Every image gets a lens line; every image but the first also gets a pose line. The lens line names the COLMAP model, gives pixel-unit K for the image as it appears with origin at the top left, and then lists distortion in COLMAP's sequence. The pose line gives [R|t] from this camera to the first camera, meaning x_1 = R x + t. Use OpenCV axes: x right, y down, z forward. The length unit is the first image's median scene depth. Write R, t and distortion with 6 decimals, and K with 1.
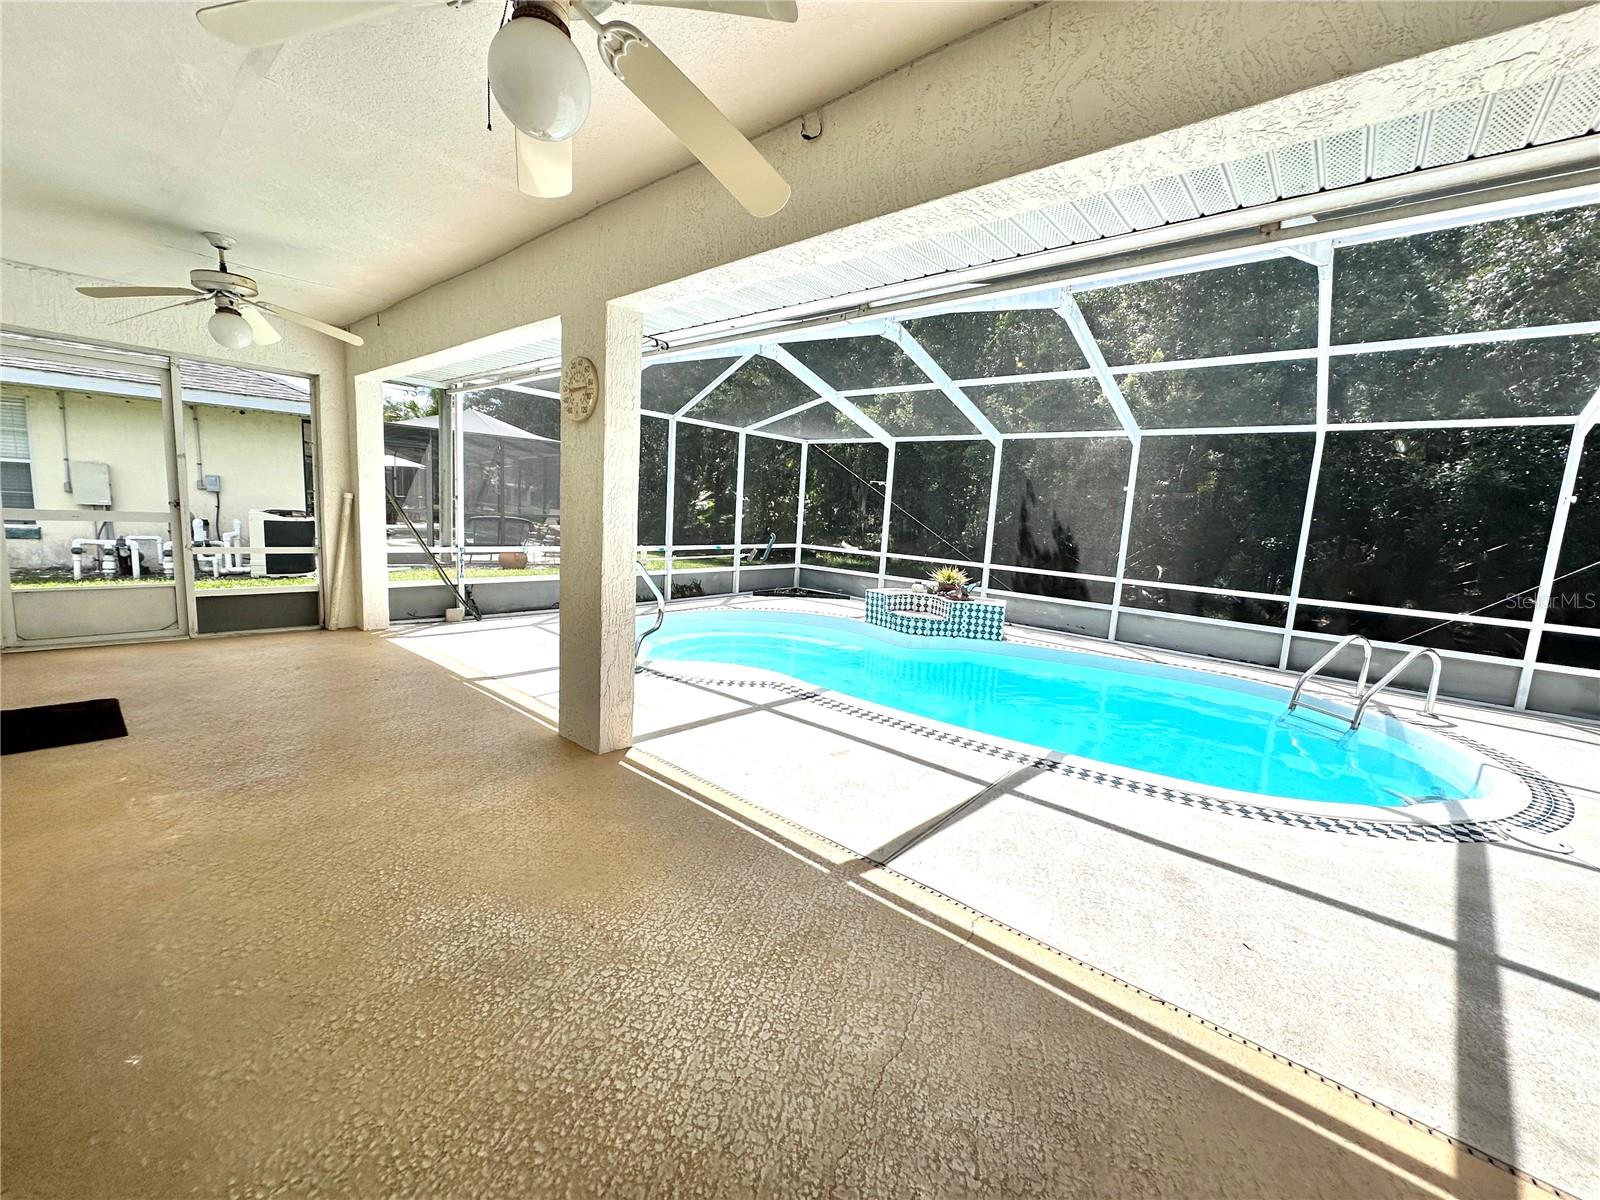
lens RADIAL K [[639.3, 0, 797.5], [0, 639.3, 604.5], [0, 0, 1]] dist [-0.008492, 0.000421]
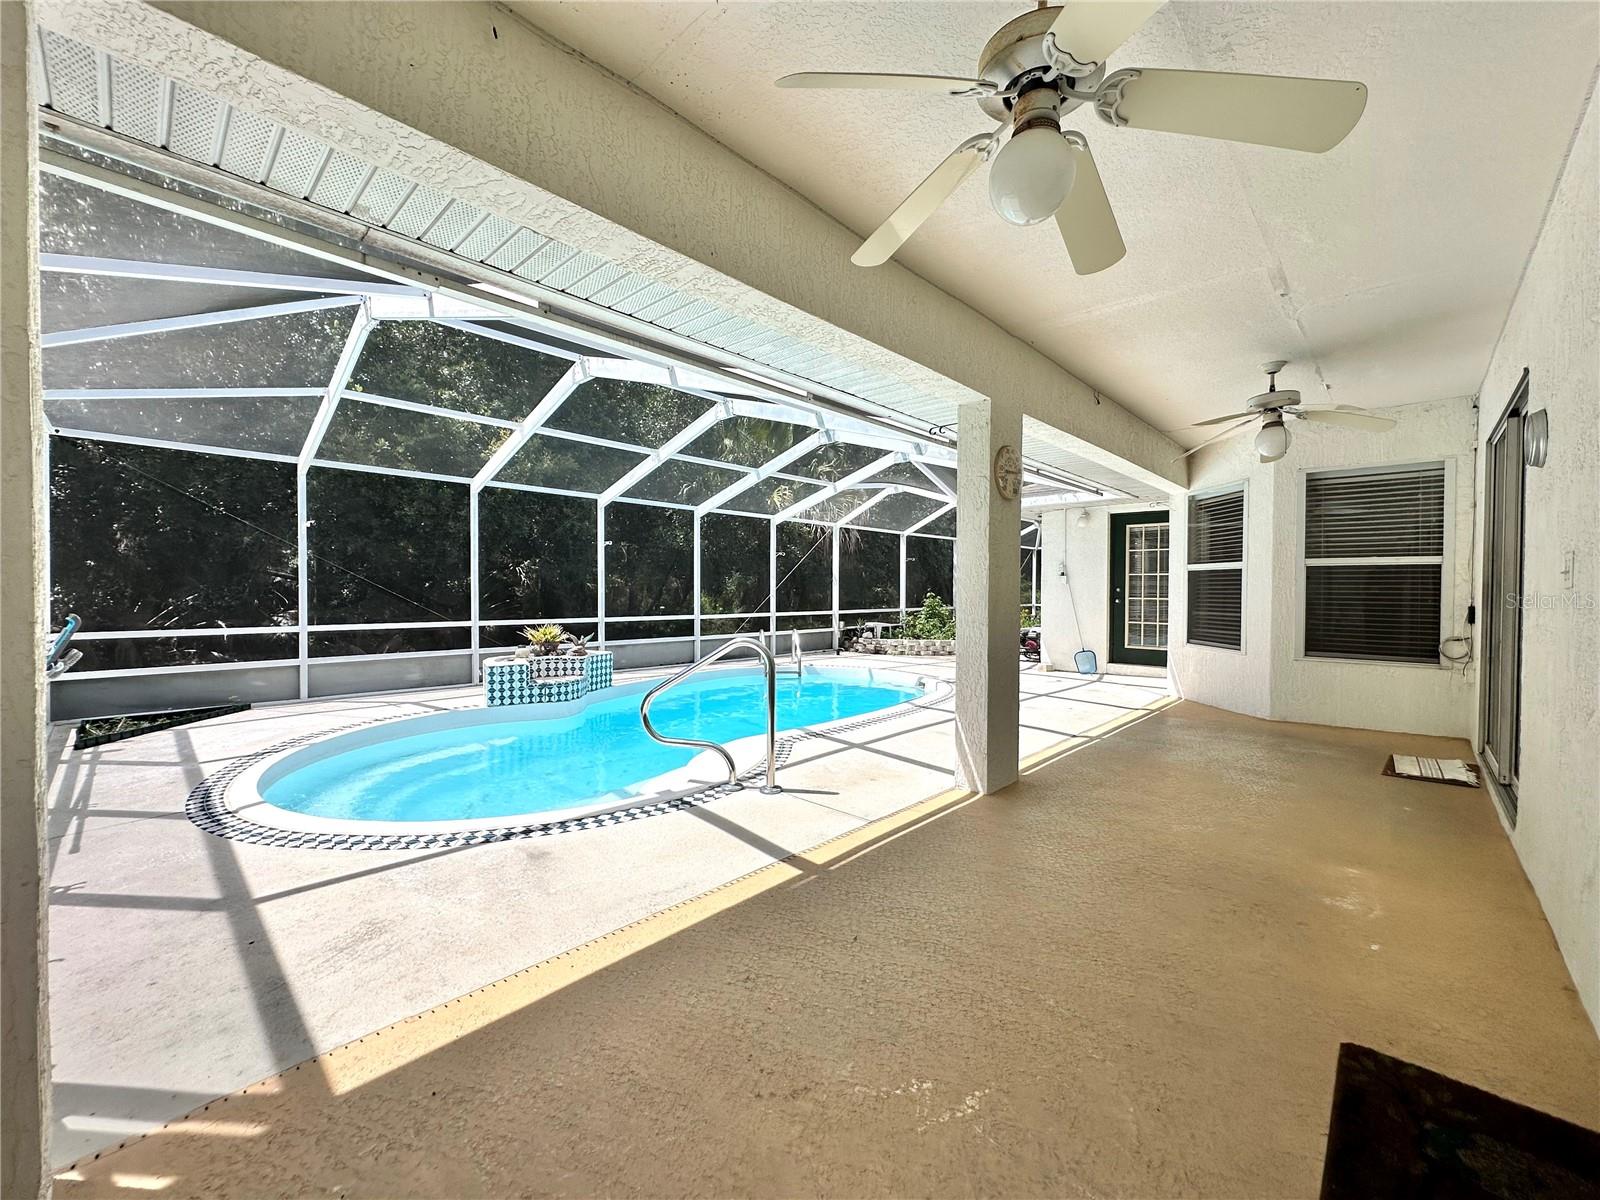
lens RADIAL K [[639.3, 0, 797.0], [0, 639.3, 596.2], [0, 0, 1]] dist [-0.008492, 0.000421]
pose [[0.064867, -0.083367, 0.994405, -0.734905], [0.128416, 0.988916, 0.074530, -0.134275], [-0.989597, 0.122863, 0.074853, 0.577034]]
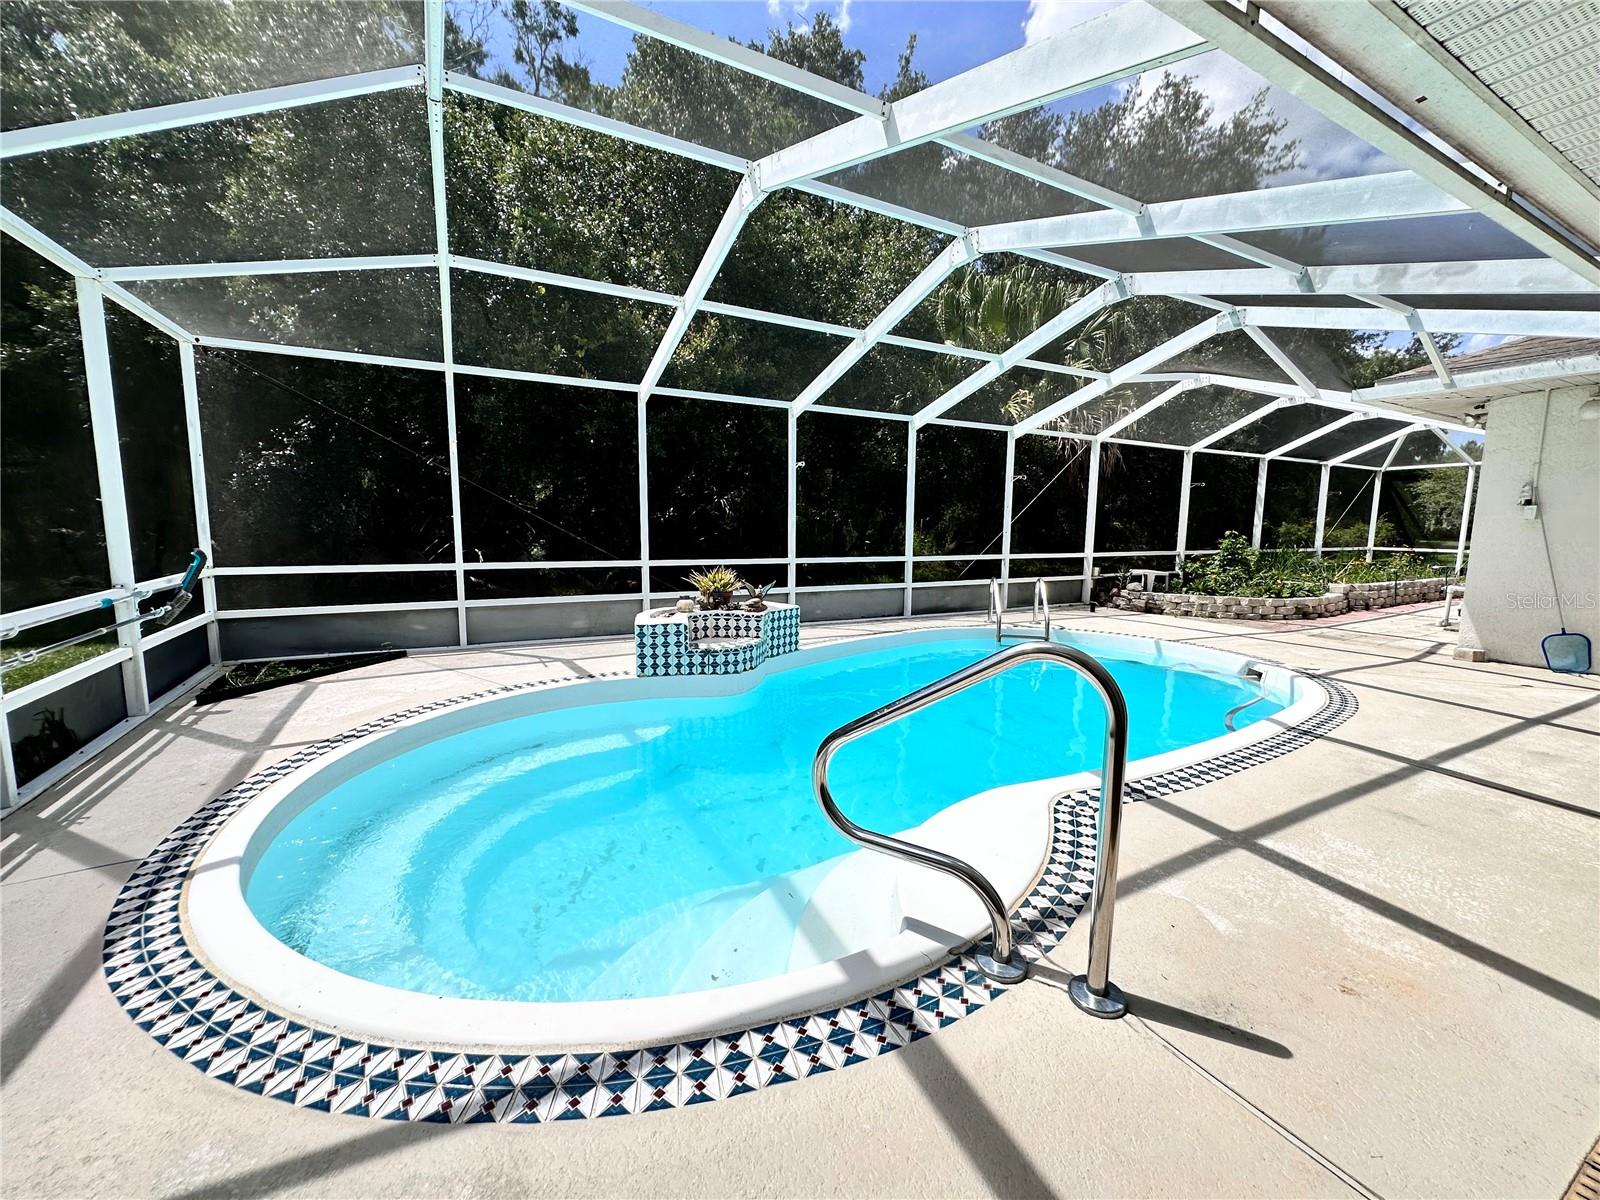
lens RADIAL K [[639.3, 0, 801.4], [0, 639.3, 591.2], [0, 0, 1]] dist [-0.008492, 0.000421]
pose [[0.366473, -0.169853, 0.914794, -0.434371], [0.135609, 0.982448, 0.128088, -0.124086], [-0.920493, 0.077114, 0.383074, 0.659780]]
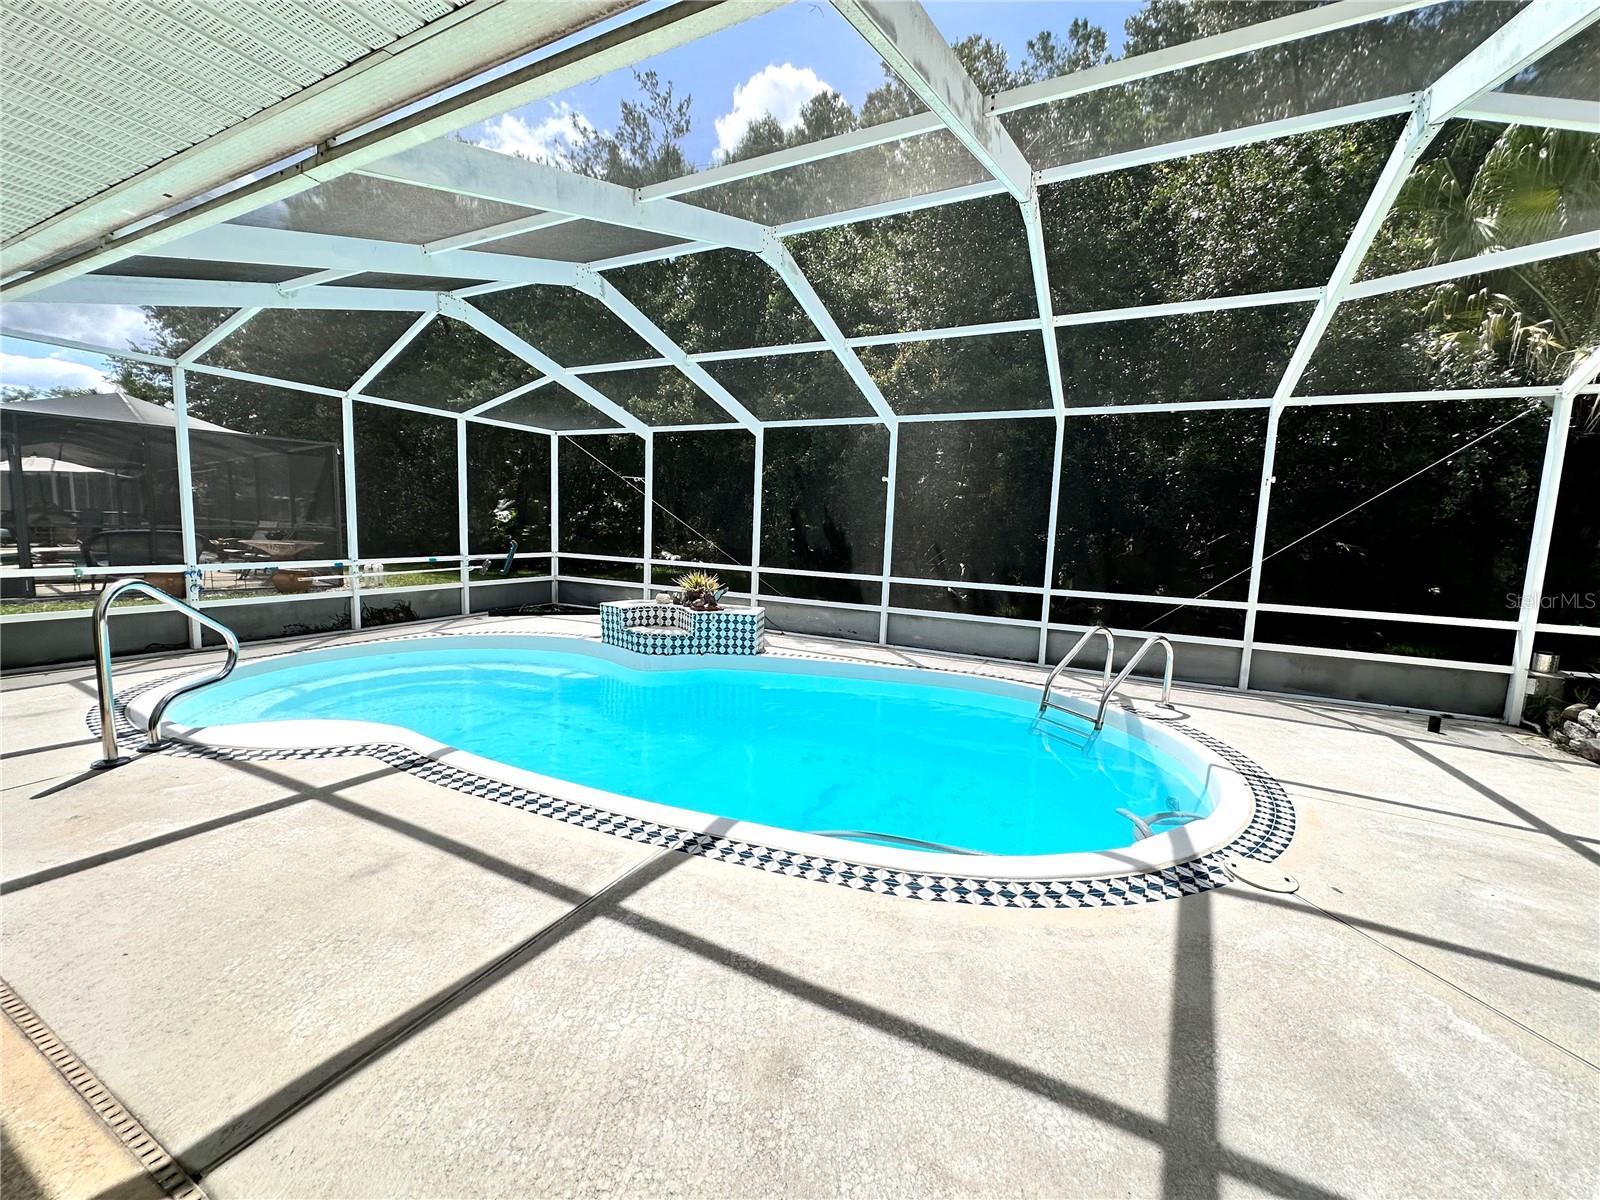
lens RADIAL K [[639.3, 0, 802.5], [0, 639.3, 609.0], [0, 0, 1]] dist [-0.008492, 0.000421]
pose [[0.968398, -0.055076, 0.243251, 0.172071], [0.056755, 0.998388, 0.000106, -0.001142], [-0.242865, 0.013703, 0.969963, 0.142735]]
